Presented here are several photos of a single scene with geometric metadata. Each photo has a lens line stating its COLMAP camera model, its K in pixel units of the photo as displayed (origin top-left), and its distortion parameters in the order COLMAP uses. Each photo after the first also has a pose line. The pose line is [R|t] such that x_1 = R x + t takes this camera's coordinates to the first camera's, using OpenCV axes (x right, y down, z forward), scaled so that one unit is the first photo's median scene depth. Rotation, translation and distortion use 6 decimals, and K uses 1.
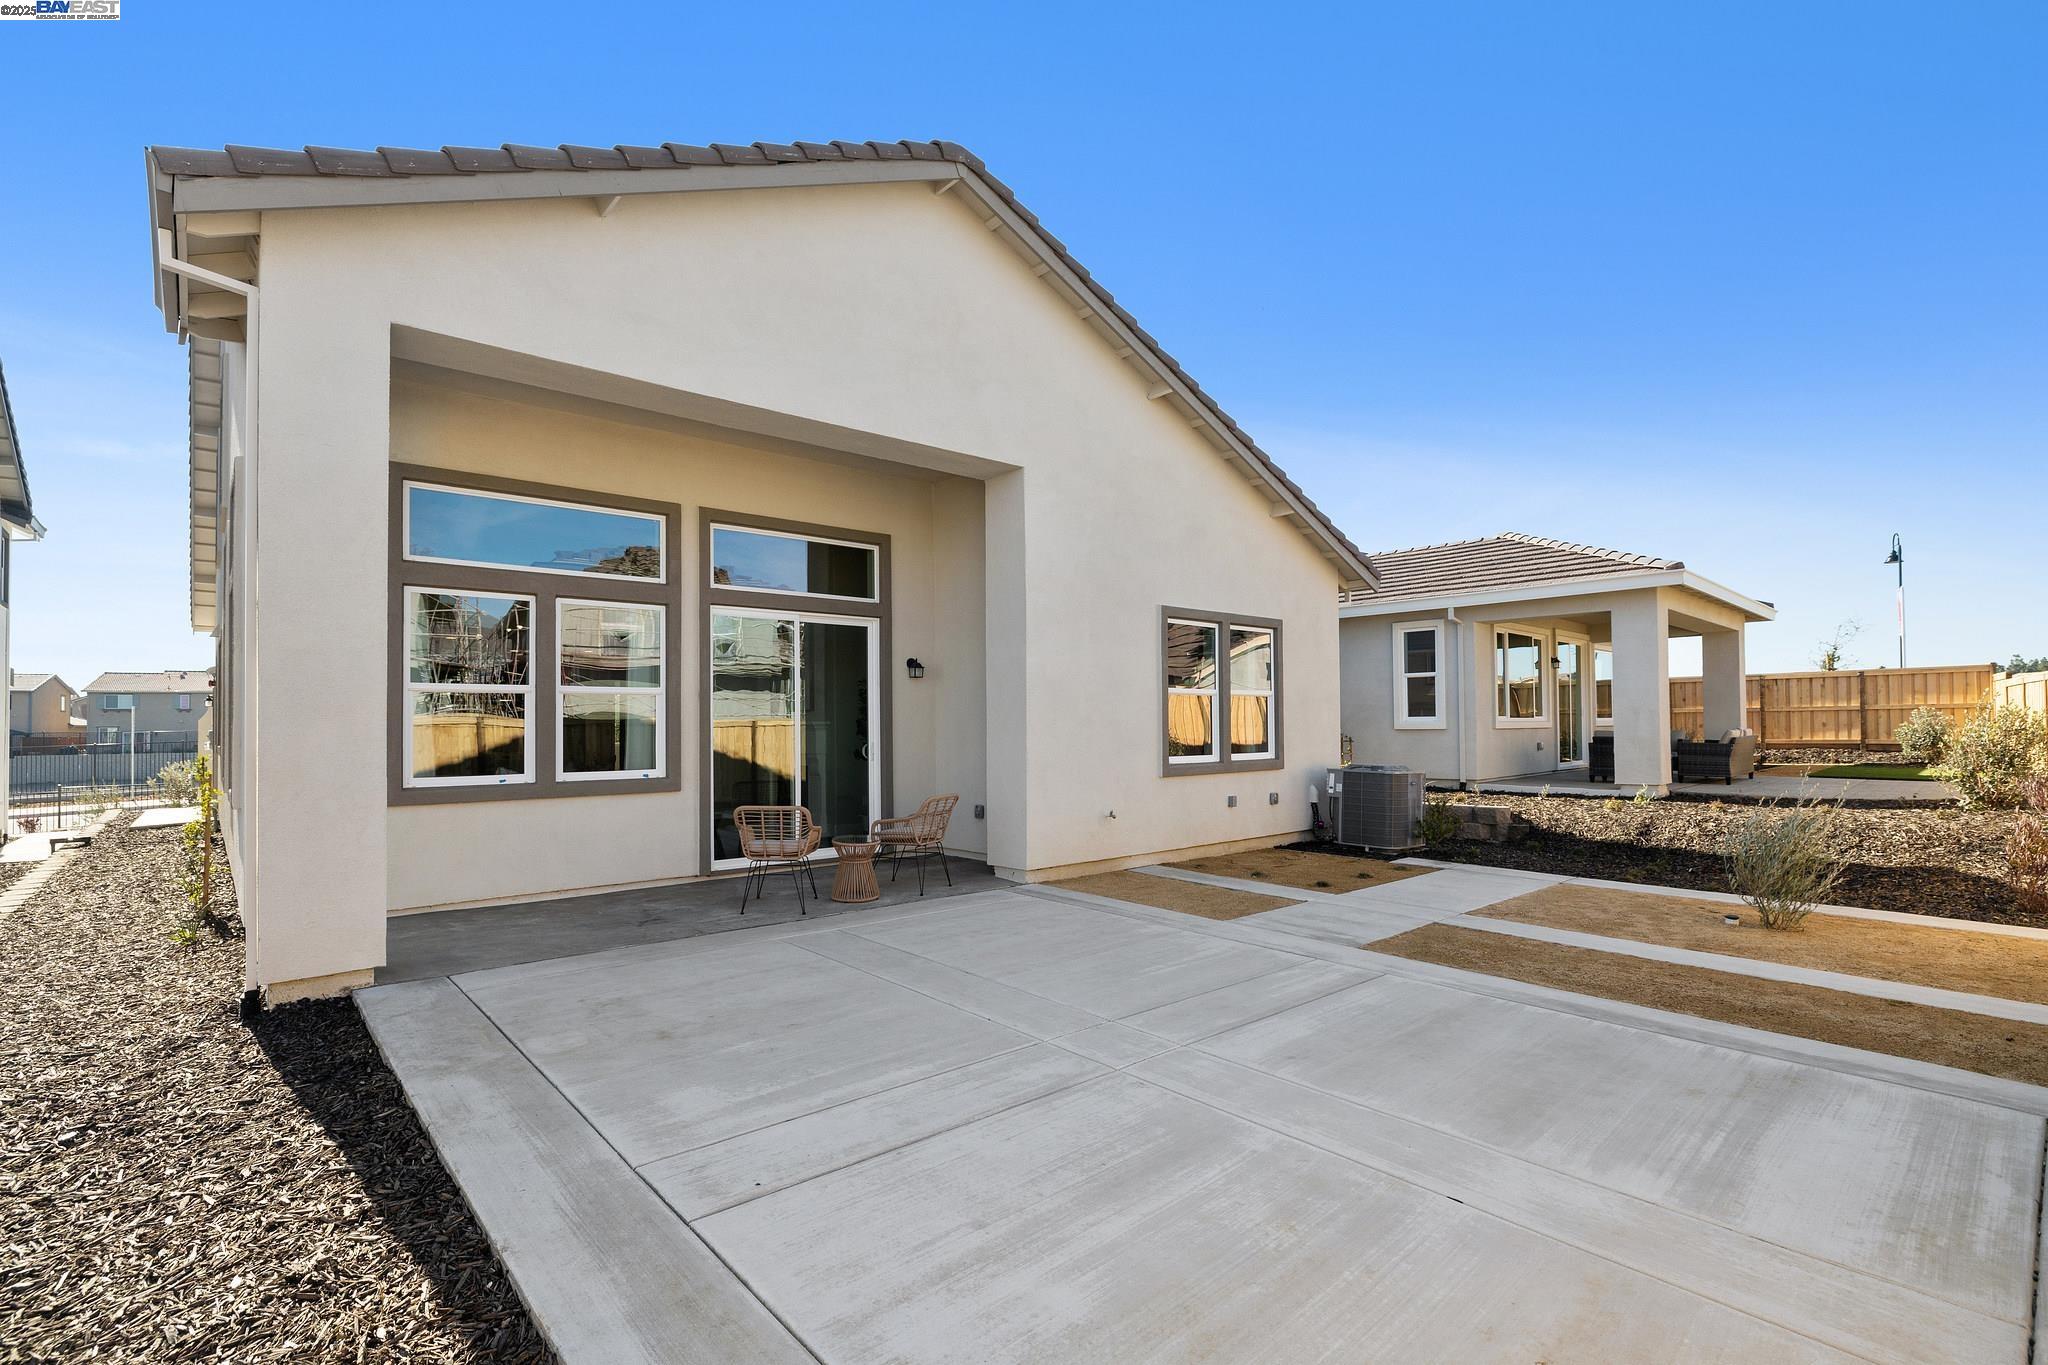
lens RADIAL K [[934.8, 0, 1016.6], [0, 934.8, 707.8], [0, 0, 1]] dist [-0.005869, -0.000142]
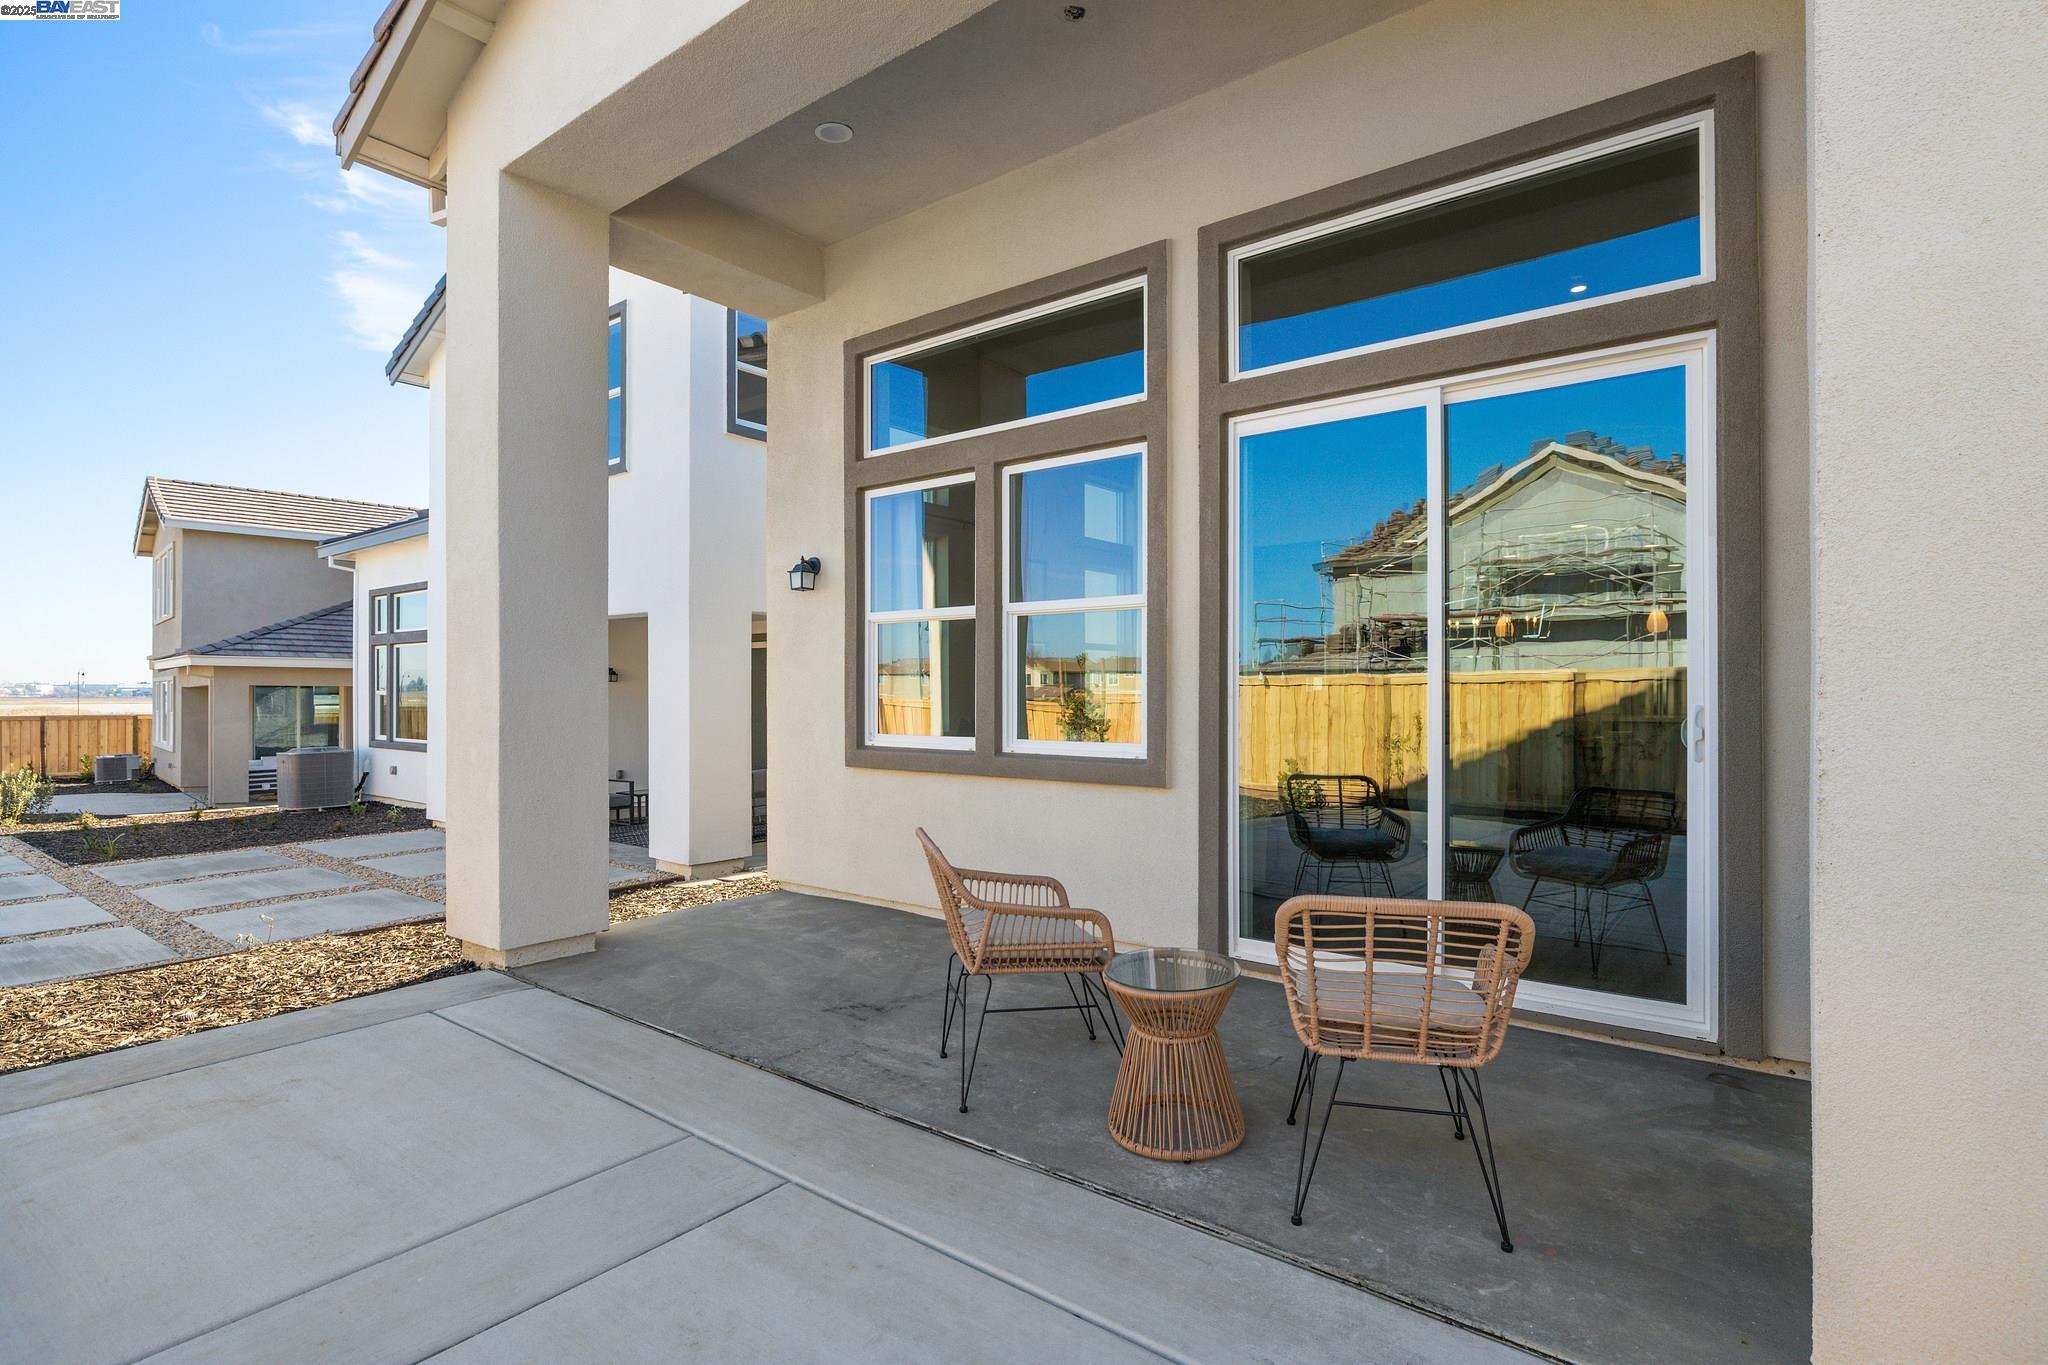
lens RADIAL K [[1014.2, 0, 1019.6], [0, 1014.2, 692.9], [0, 0, 1]] dist [-0.010722, 0.000147]
pose [[0.179765, 0.011733, -0.983640, 0.182826], [0.019642, 0.999687, 0.015514, 0.025070], [0.983513, -0.022109, 0.179478, 0.806291]]
